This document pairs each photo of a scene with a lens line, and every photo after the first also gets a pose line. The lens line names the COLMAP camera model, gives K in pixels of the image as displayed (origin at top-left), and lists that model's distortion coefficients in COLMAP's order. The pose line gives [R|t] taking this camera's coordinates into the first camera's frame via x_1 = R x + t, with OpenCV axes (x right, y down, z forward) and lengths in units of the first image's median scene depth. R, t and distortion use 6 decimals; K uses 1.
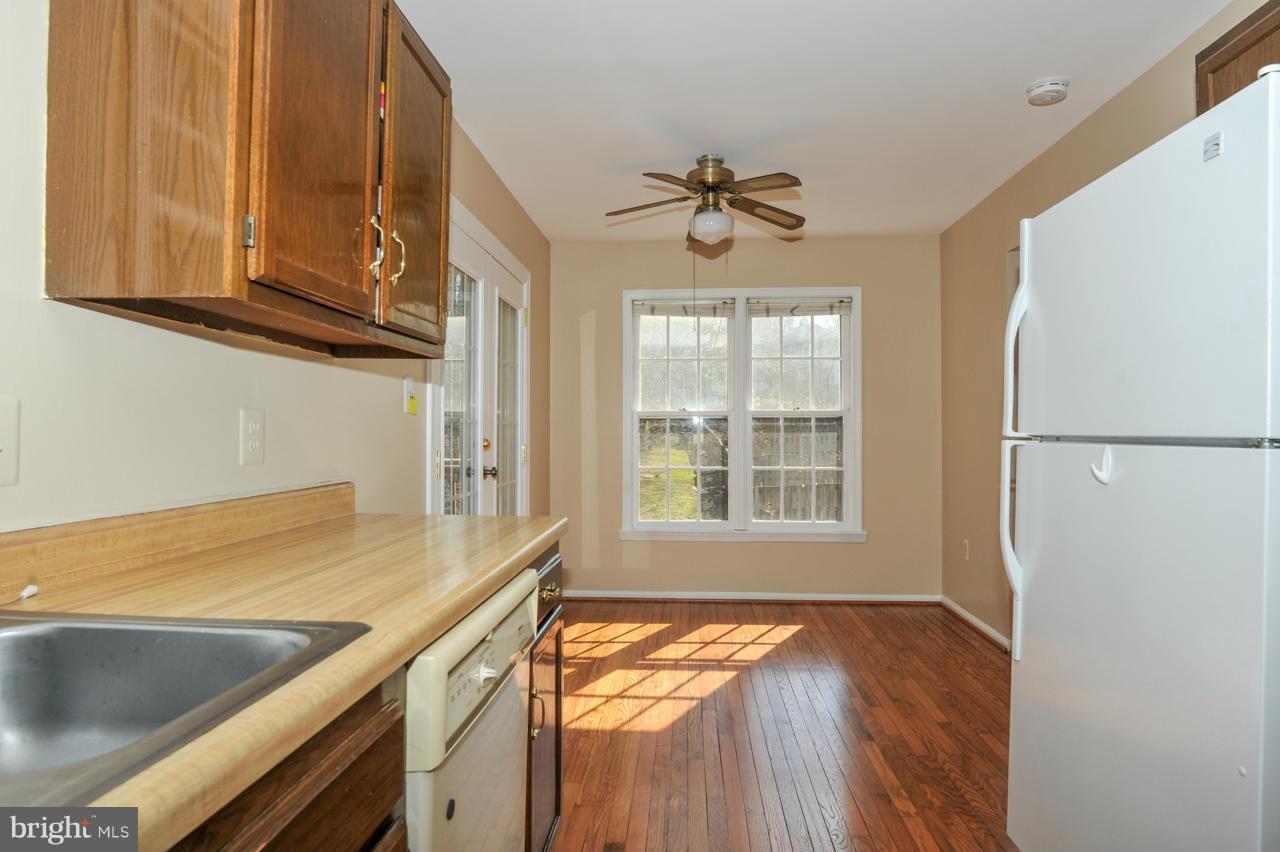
lens RADIAL K [[748.5, 0, 640.0], [0, 748.5, 426.0], [0, 0, 1]] dist [0.000161, 0.000234]
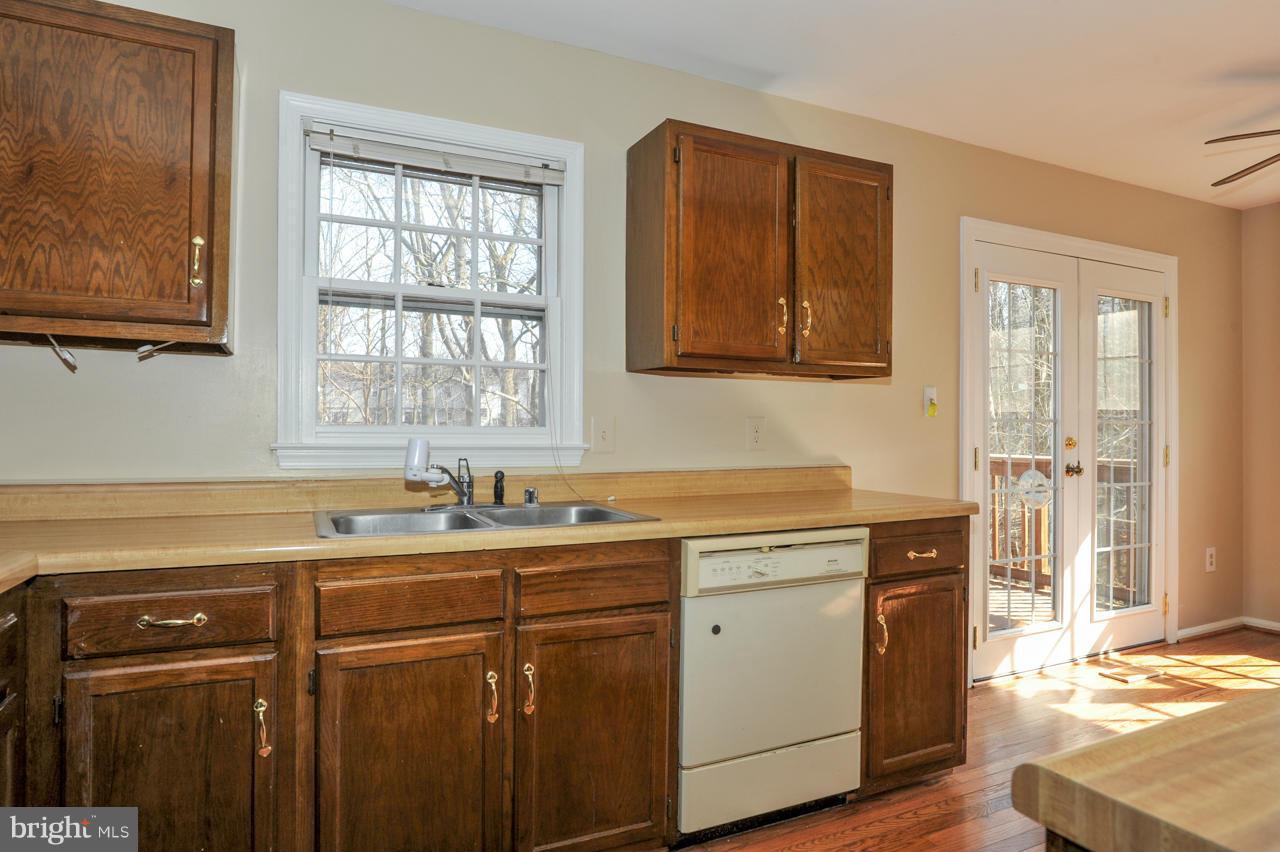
lens RADIAL K [[748.5, 0, 640.0], [0, 748.5, 426.0], [0, 0, 1]] dist [0.000161, 0.000234]
pose [[0.492864, -0.006034, -0.870085, 0.732284], [0.006459, 0.999974, -0.003276, 0.000013], [0.870082, -0.004006, 0.492890, -0.052985]]
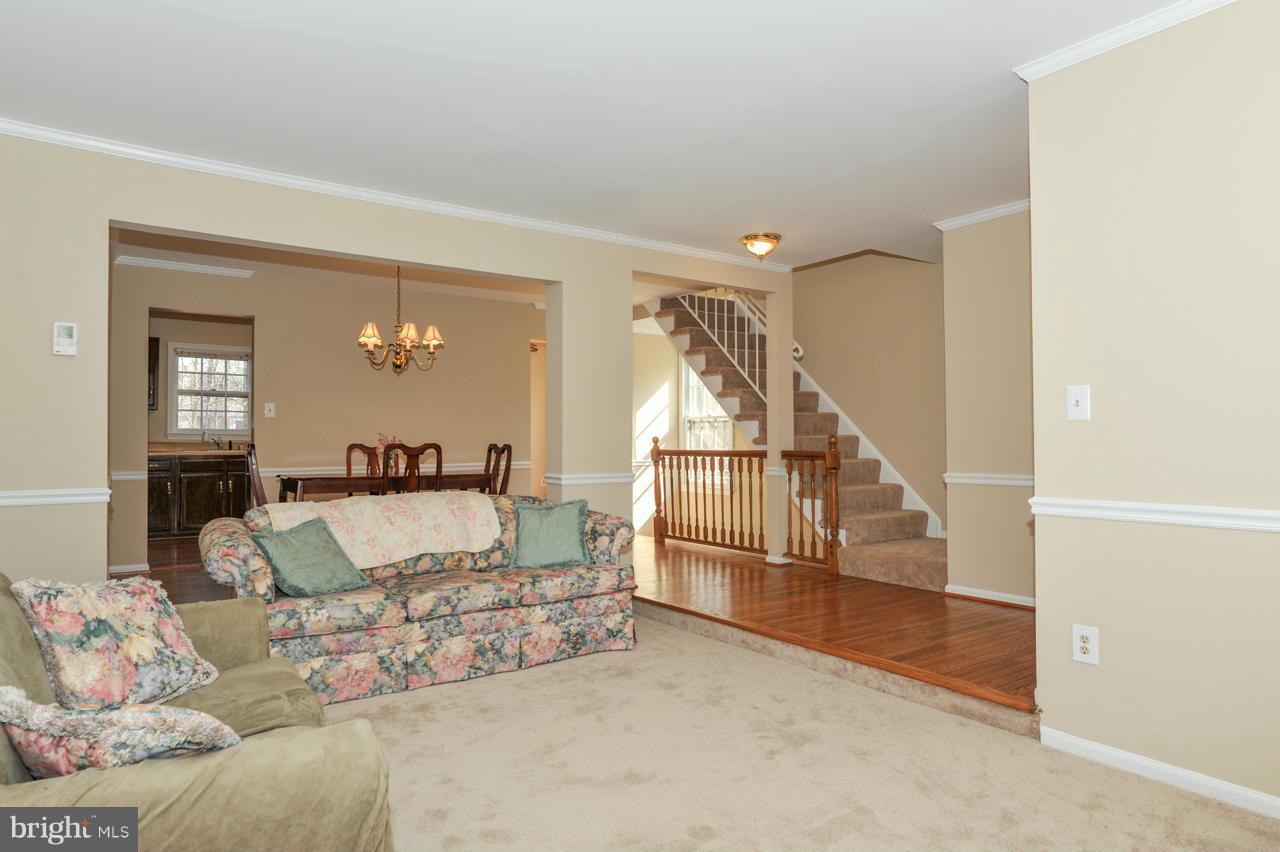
lens RADIAL K [[748.5, 0, 640.0], [0, 748.5, 426.0], [0, 0, 1]] dist [0.000161, 0.000234]
pose [[0.641957, -0.020910, -0.766455, 5.116989], [0.012494, 0.999781, -0.016812, 0.094149], [0.766639, 0.001216, 0.642078, -0.740813]]
